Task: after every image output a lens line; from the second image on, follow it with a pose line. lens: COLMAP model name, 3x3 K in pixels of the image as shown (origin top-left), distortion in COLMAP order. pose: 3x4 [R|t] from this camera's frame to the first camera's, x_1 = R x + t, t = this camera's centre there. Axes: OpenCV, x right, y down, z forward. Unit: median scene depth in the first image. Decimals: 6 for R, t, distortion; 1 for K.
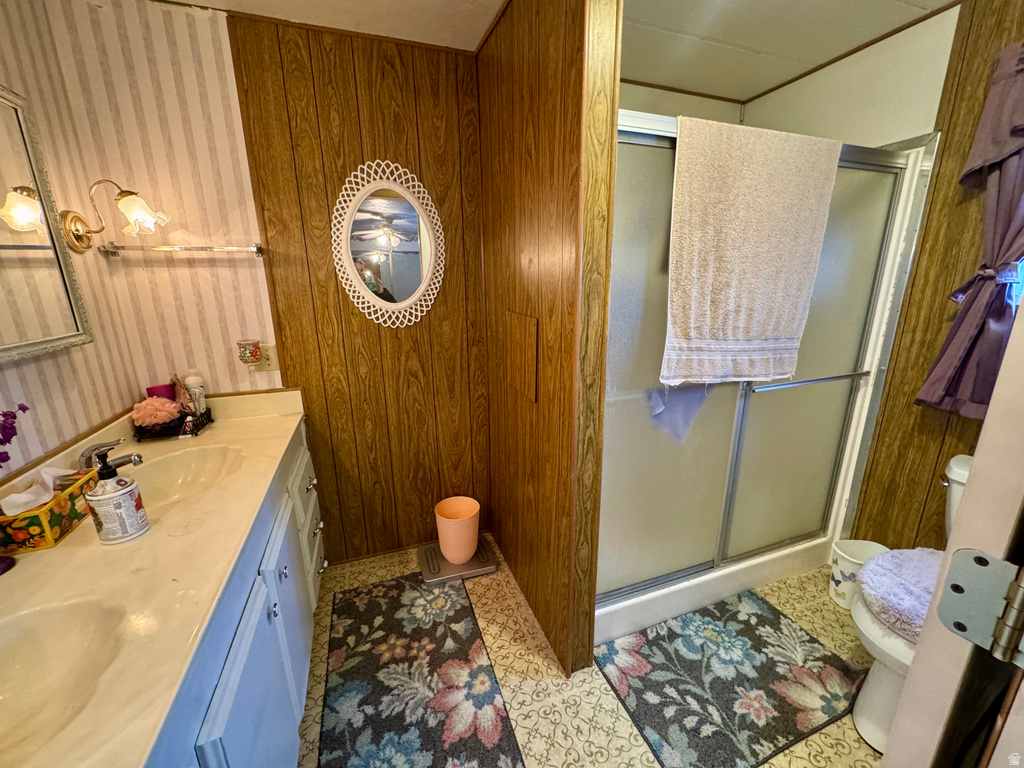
lens RADIAL K [[408.1, 0, 512.4], [0, 408.1, 387.2], [0, 0, 1]] dist [-0.002045, 0.000127]
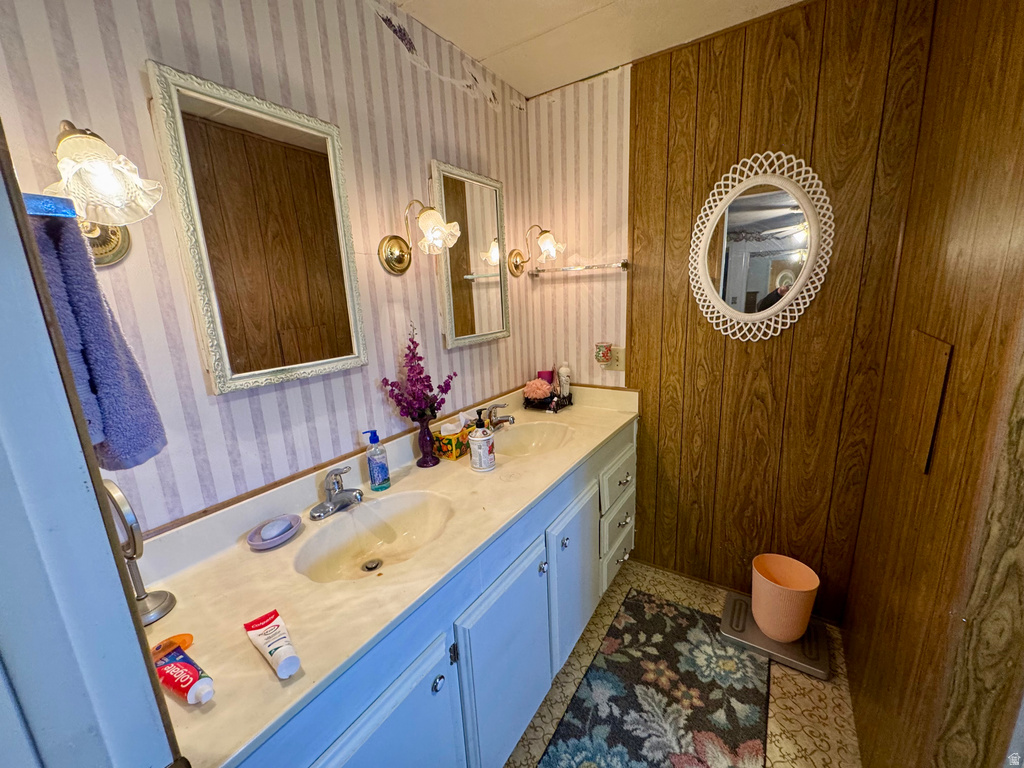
lens RADIAL K [[408.1, 0, 512.4], [0, 408.1, 387.2], [0, 0, 1]] dist [-0.002045, 0.000127]
pose [[0.601158, 0.162382, -0.782458, 0.131217], [-0.169187, 0.982804, 0.073974, -0.030903], [0.781015, 0.087912, 0.618293, 0.075999]]
